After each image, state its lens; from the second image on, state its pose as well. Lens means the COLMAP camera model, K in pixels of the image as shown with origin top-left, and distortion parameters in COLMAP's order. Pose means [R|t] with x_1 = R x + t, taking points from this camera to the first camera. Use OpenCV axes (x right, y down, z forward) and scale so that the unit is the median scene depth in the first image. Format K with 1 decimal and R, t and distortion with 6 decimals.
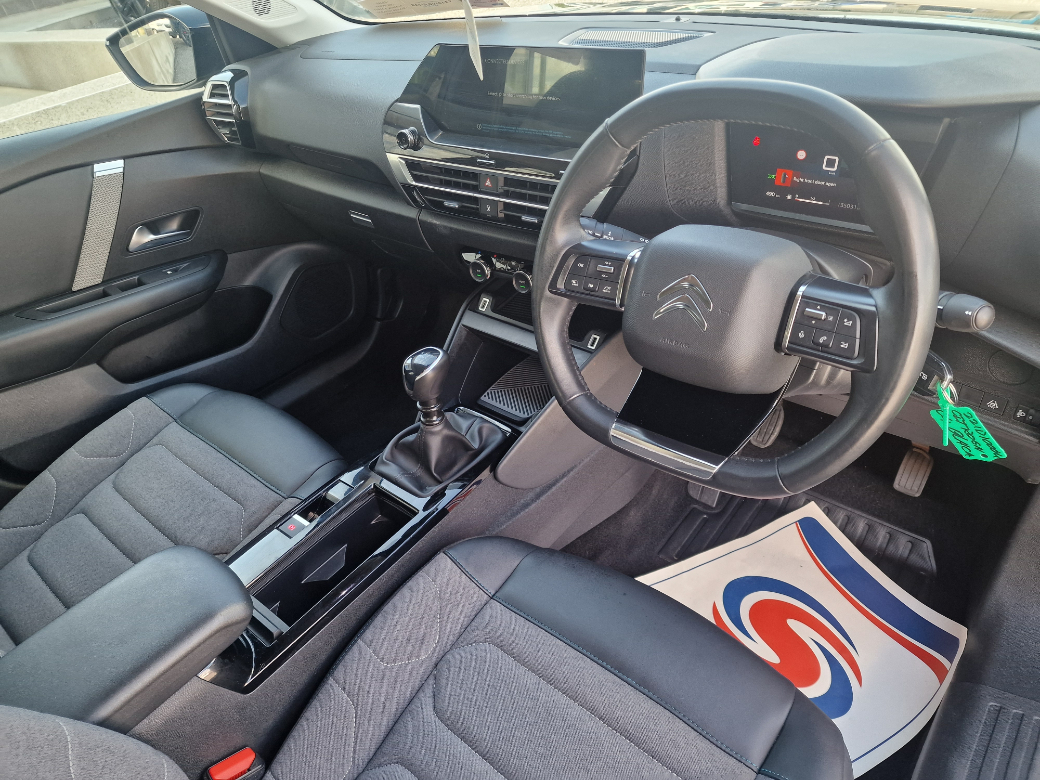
lens RADIAL K [[694.4, 0, 527.6], [0, 694.4, 391.6], [0, 0, 1]] dist [0.064592, -0.064282]
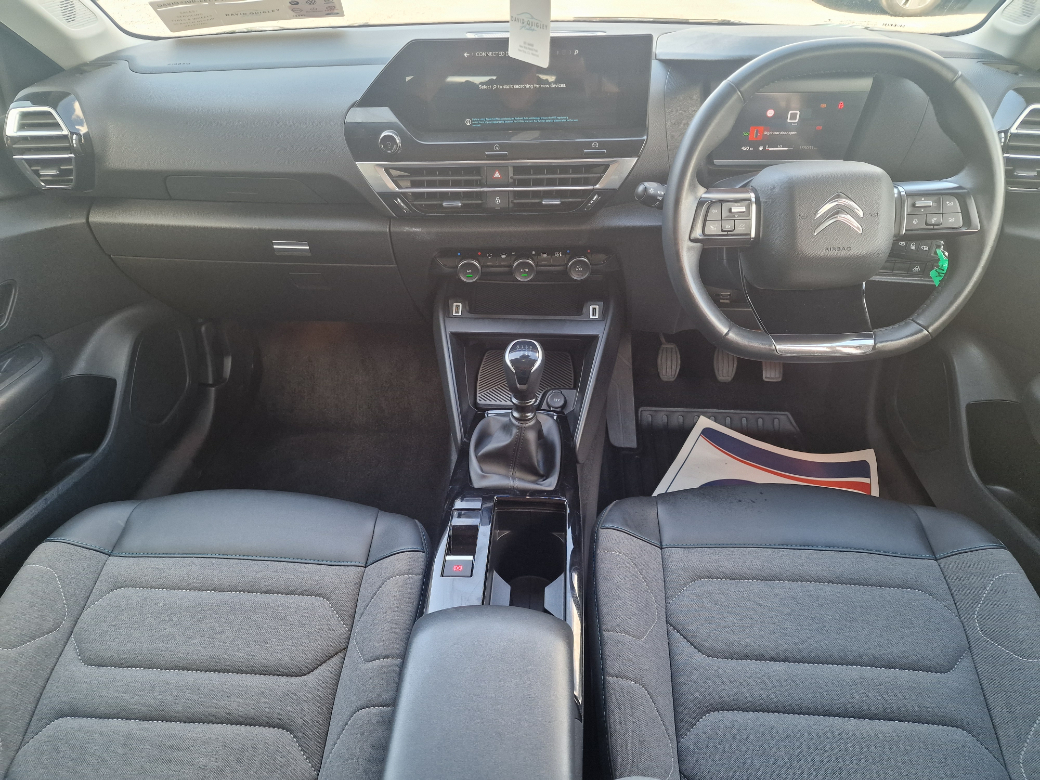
lens RADIAL K [[694.4, 0, 527.6], [0, 694.4, 391.6], [0, 0, 1]] dist [0.064592, -0.064282]
pose [[0.805544, -0.272560, 0.526128, -0.561745], [0.298422, 0.953710, 0.037162, -0.022984], [-0.511902, 0.127073, 0.849593, 0.144904]]
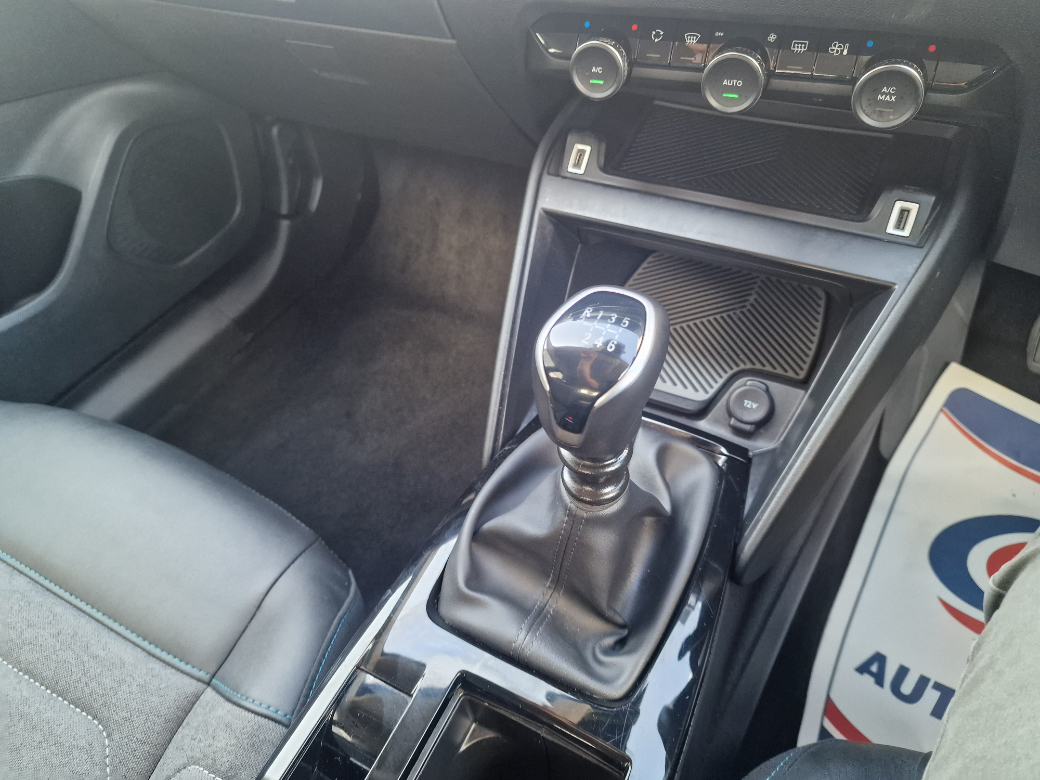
lens RADIAL K [[731.6, 0, 522.1], [0, 731.6, 383.9], [0, 0, 1]] dist [0.006897, 0.001116]
pose [[0.981148, -0.136901, 0.136409, -0.194222], [0.114584, 0.980470, 0.159840, -0.067093], [-0.155627, -0.141197, 0.977673, 0.561294]]
